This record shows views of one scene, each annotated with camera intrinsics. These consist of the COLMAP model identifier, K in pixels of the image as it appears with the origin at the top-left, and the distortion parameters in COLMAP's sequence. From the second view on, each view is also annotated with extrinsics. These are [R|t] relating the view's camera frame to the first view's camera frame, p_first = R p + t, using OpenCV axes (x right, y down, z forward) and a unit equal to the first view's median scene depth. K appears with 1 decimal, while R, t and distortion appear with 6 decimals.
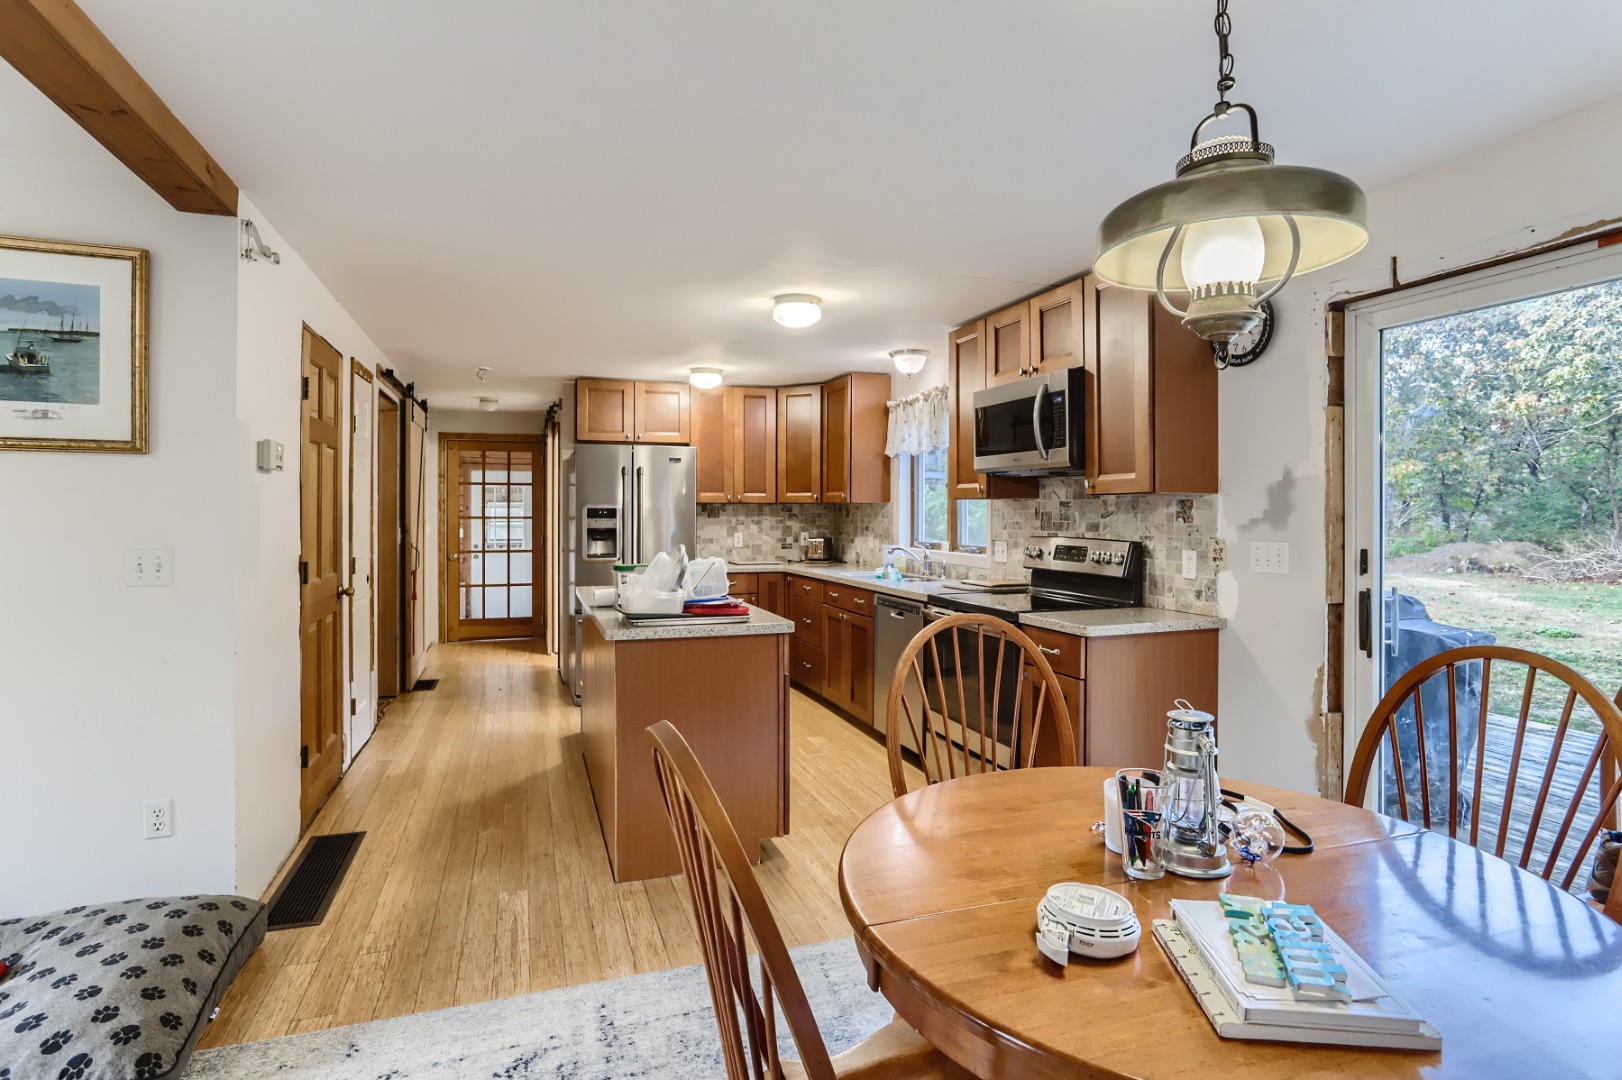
lens RADIAL K [[819.1, 0, 801.4], [0, 819.1, 519.0], [0, 0, 1]] dist [-0.016115, 0.006788]
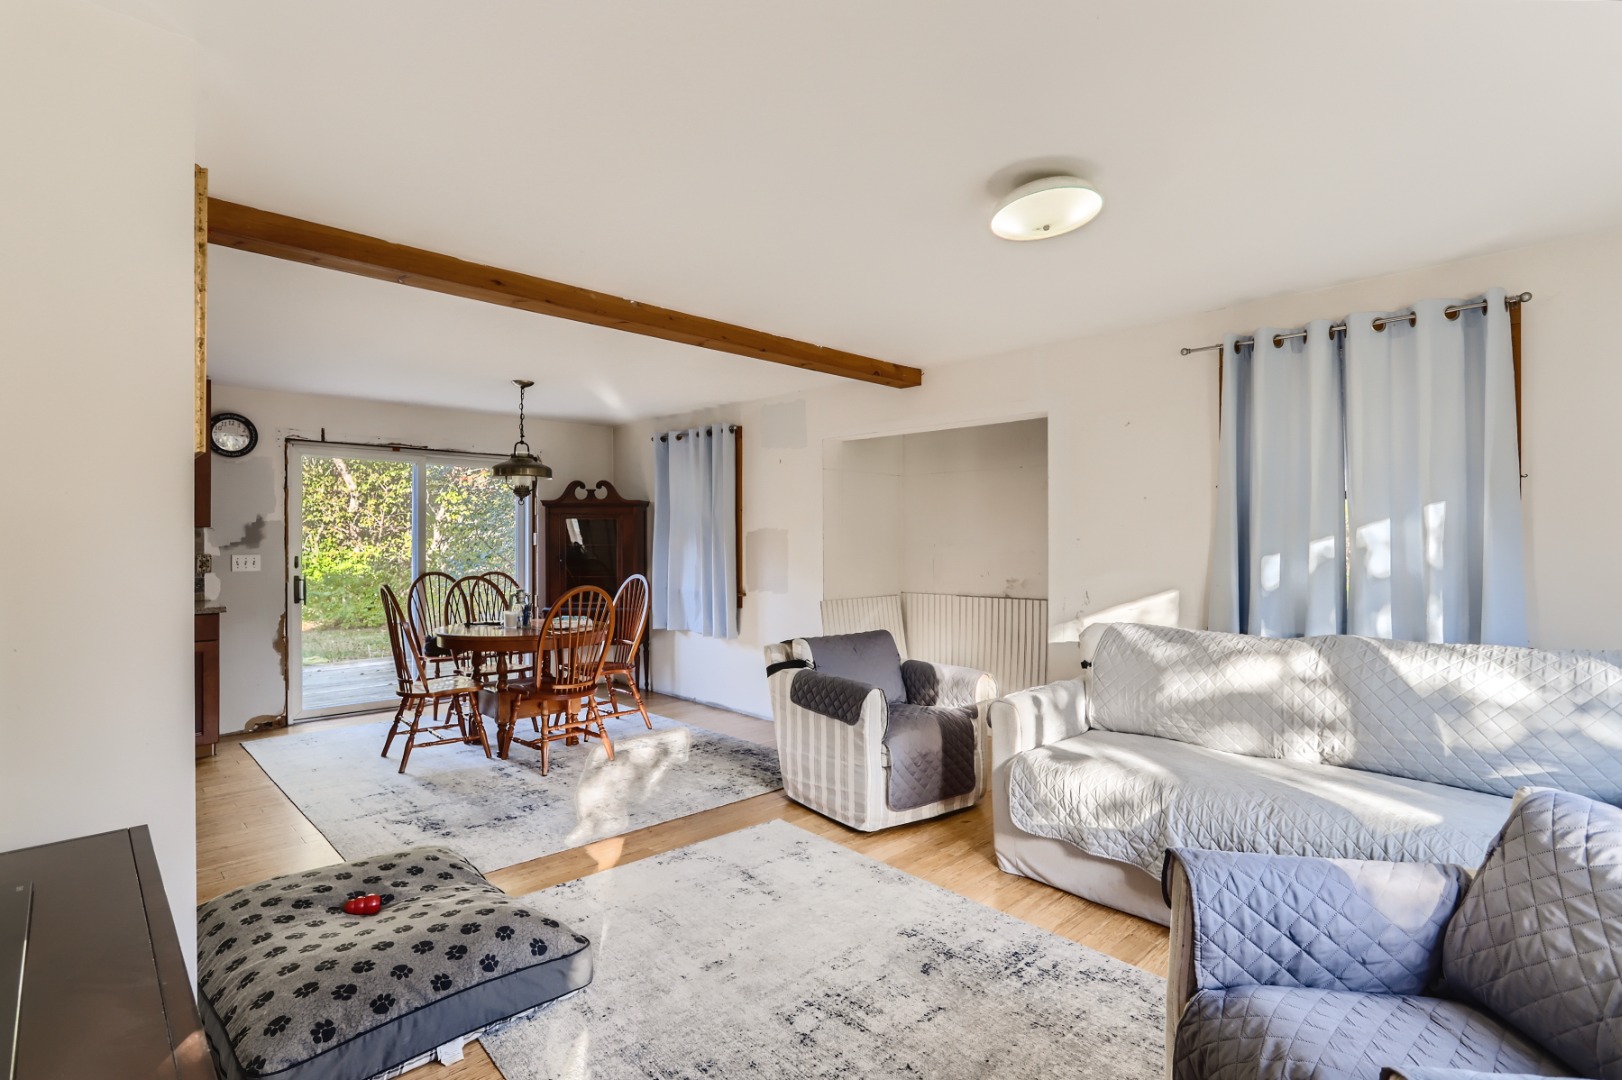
lens RADIAL K [[797.8, 0, 820.8], [0, 797.8, 540.6], [0, 0, 1]] dist [-0.030668, 0.007523]
pose [[-0.430317, 0.000341, 0.902678, -1.260979], [0.002211, 0.999997, 0.000676, -0.001546], [-0.902675, 0.002287, -0.430316, 0.458276]]
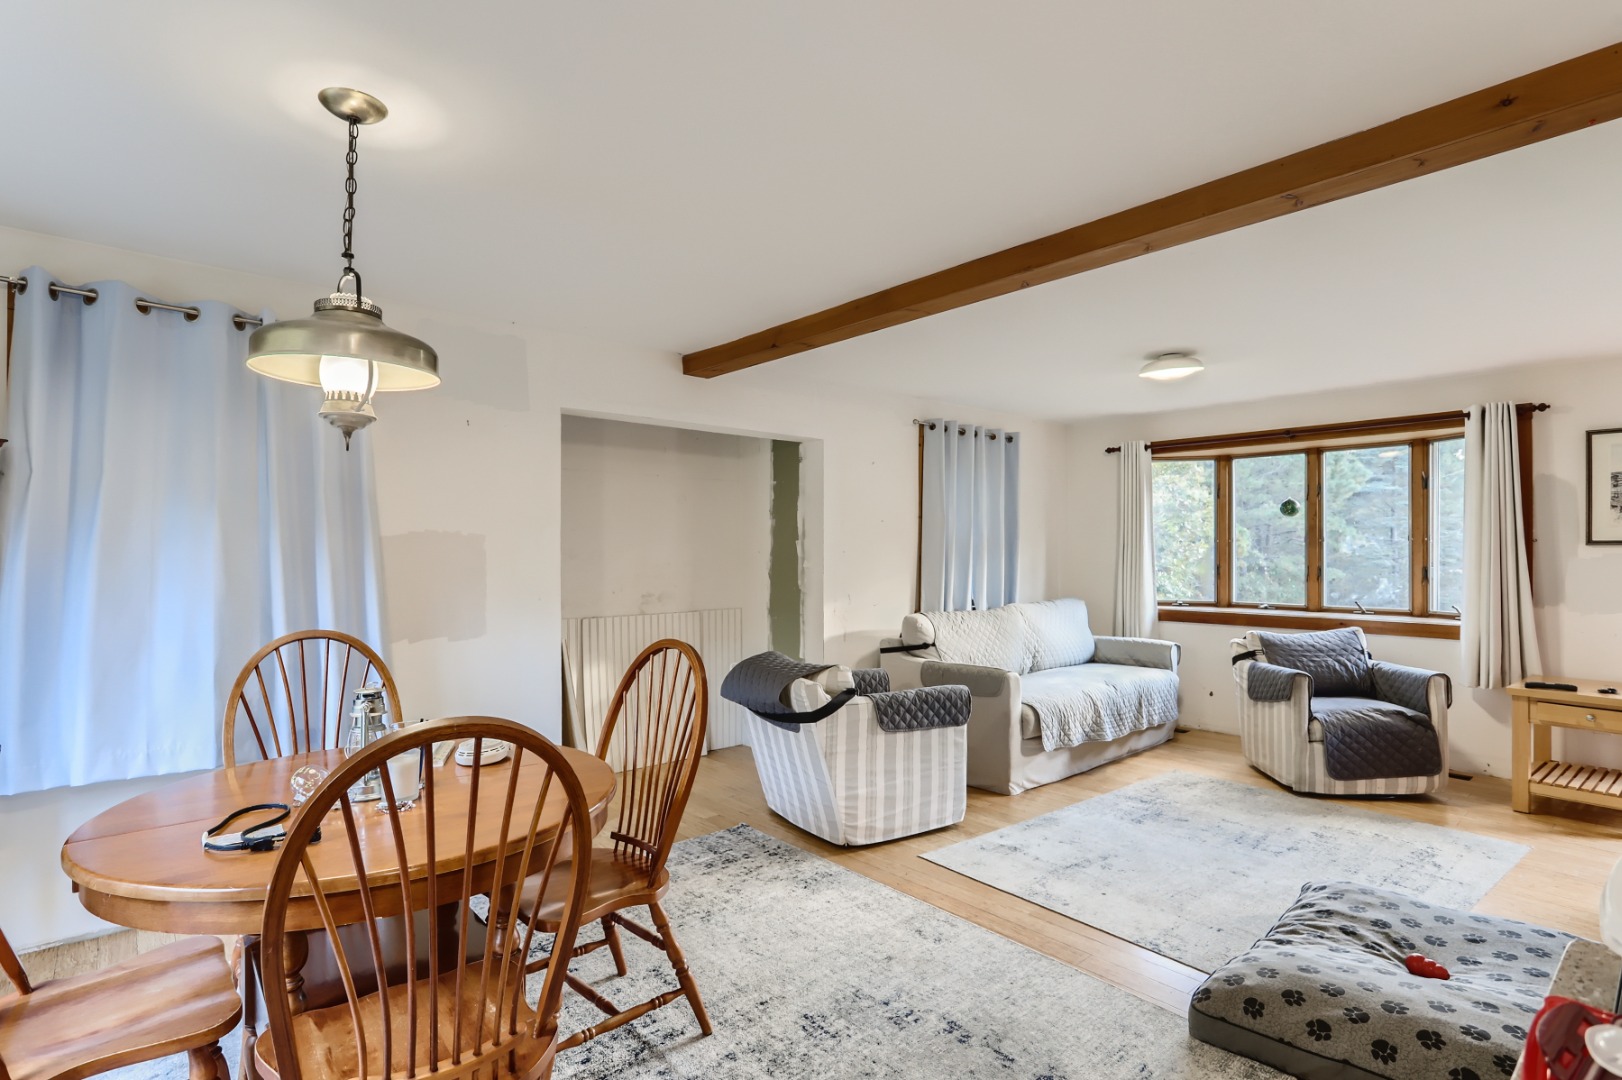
lens RADIAL K [[797.8, 0, 805.6], [0, 797.8, 534.5], [0, 0, 1]] dist [-0.030668, 0.007523]
pose [[-0.929745, -0.007786, -0.368123, 0.095891], [-0.000032, 0.999778, -0.021065, -0.003390], [0.368205, -0.019574, -0.929539, 0.880692]]
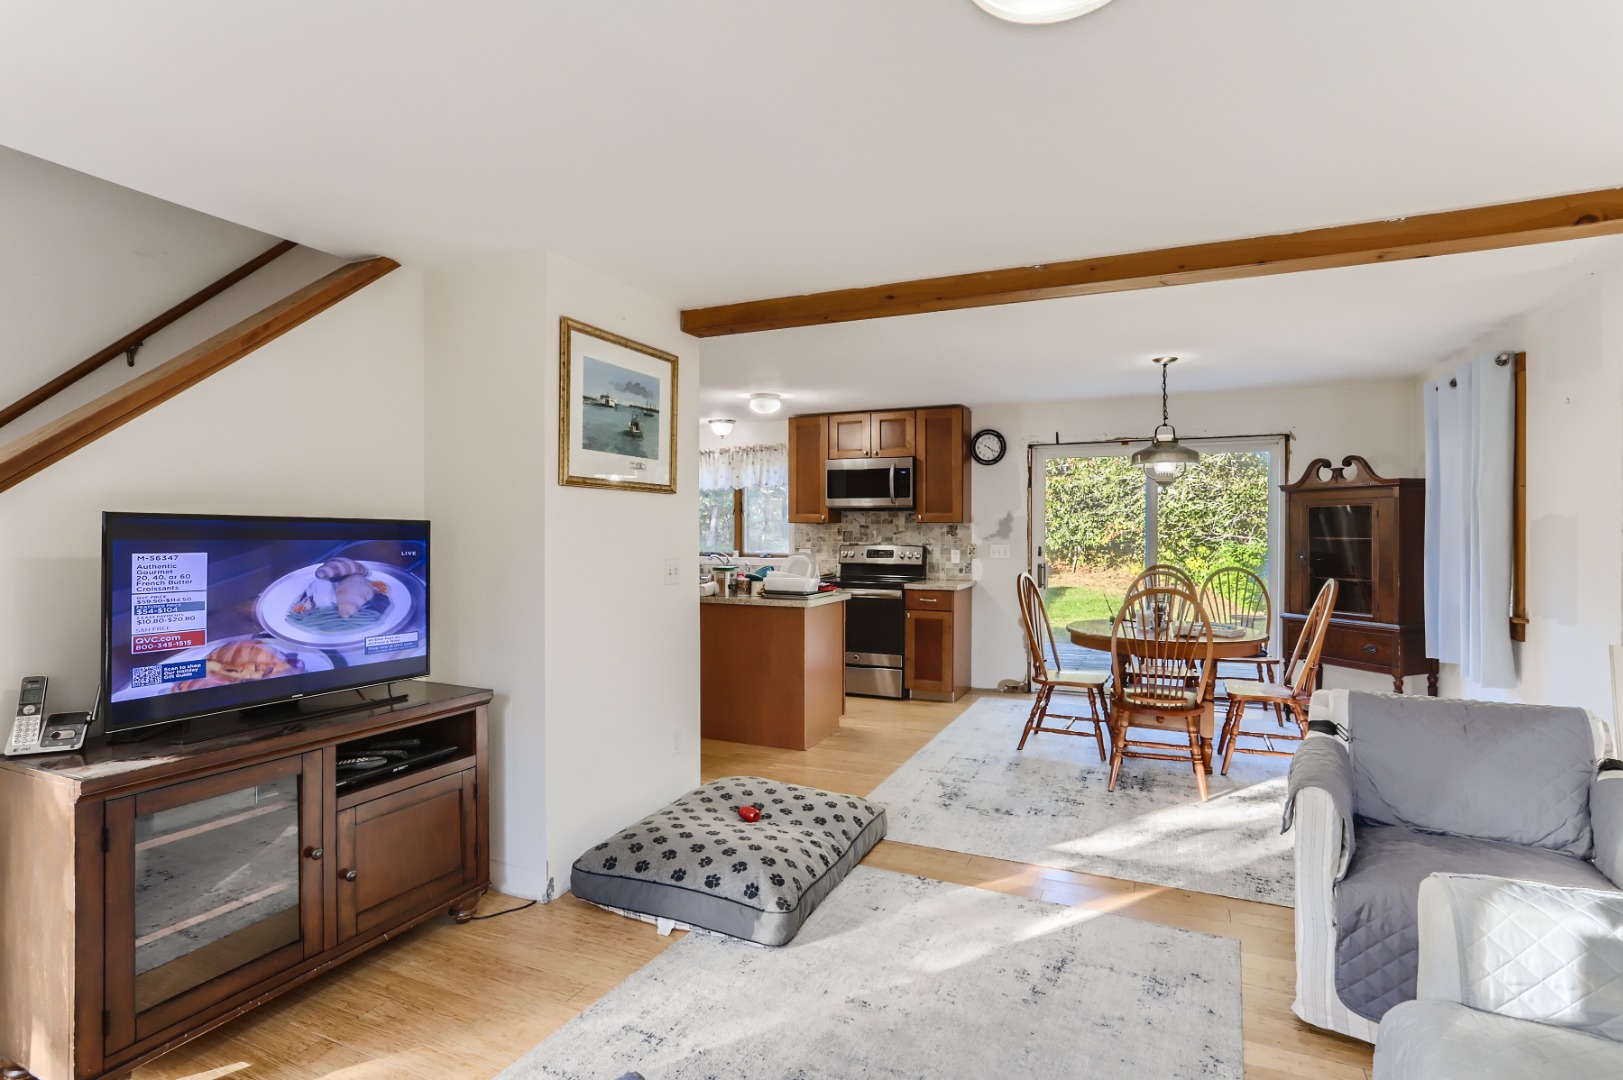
lens RADIAL K [[798.3, 0, 790.8], [0, 798.3, 537.1], [0, 0, 1]] dist [-0.030668, 0.007523]
pose [[0.704570, -0.006871, 0.709601, -1.095277], [0.003251, 0.999974, 0.006455, -0.007199], [-0.709627, -0.002242, 0.704574, -0.113990]]
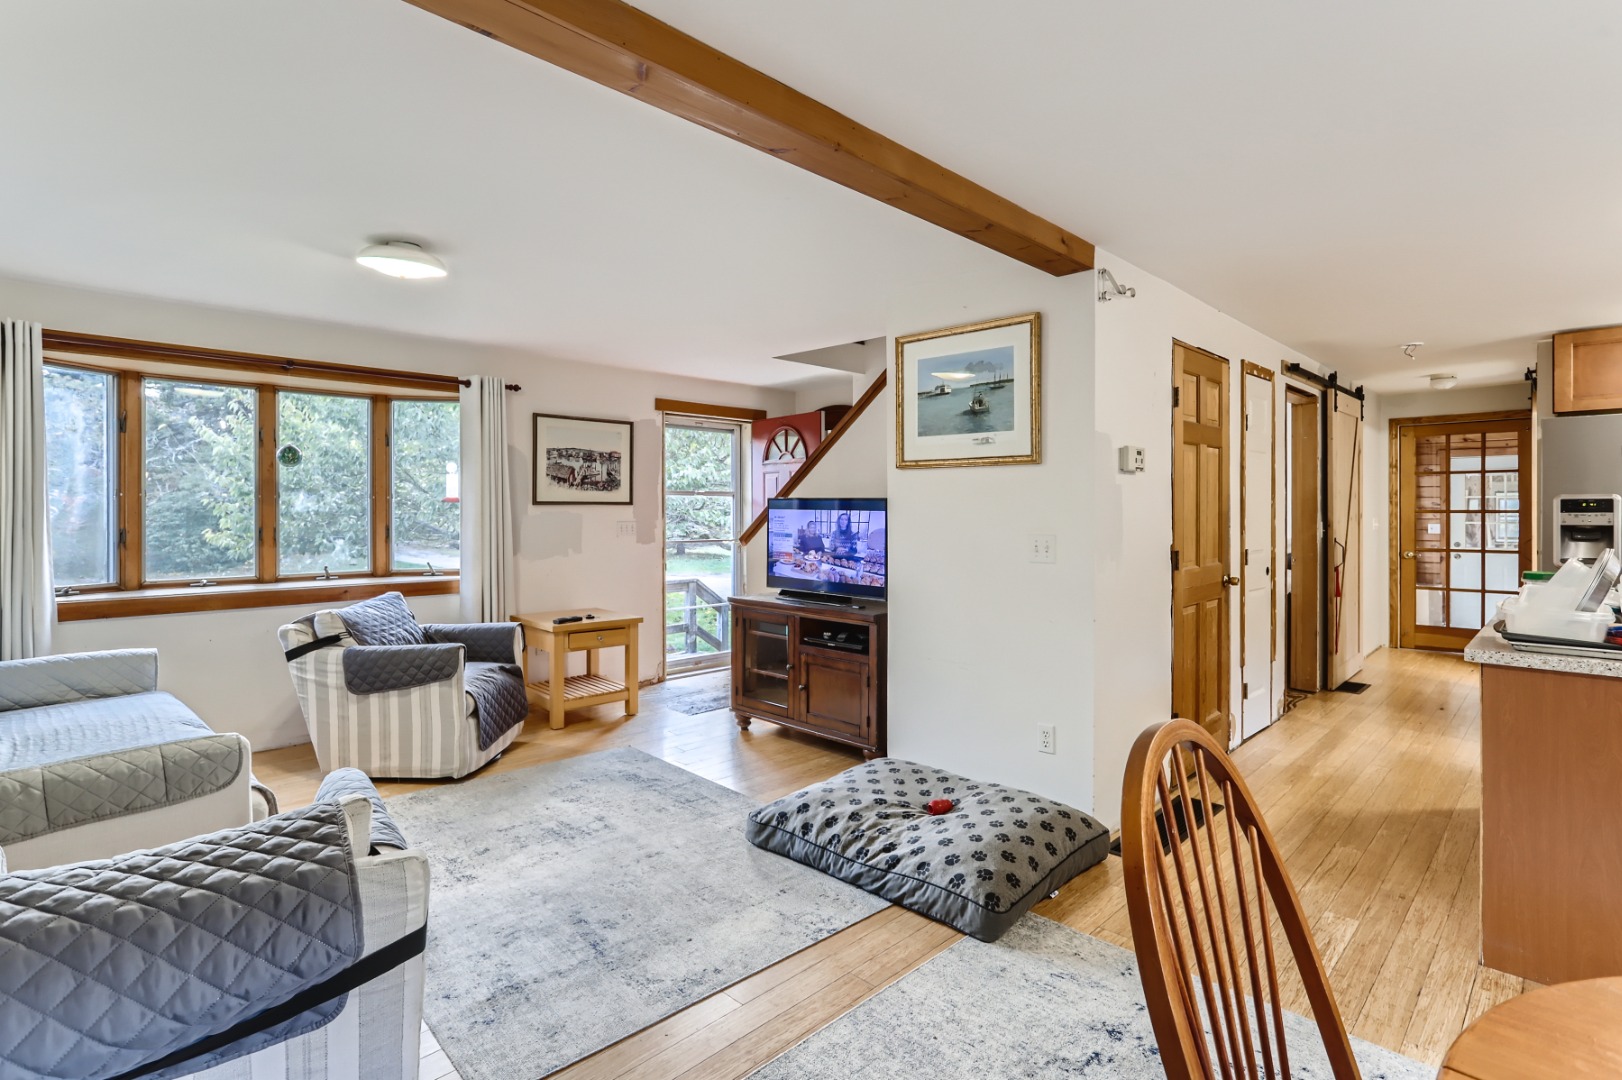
lens RADIAL K [[797.8, 0, 815.3], [0, 797.8, 513.2], [0, 0, 1]] dist [-0.030668, 0.007523]
pose [[0.449925, 0.001760, -0.893065, 0.129002], [-0.001325, 0.999998, 0.001304, 0.000003], [0.893066, 0.000597, 0.449926, 0.051182]]
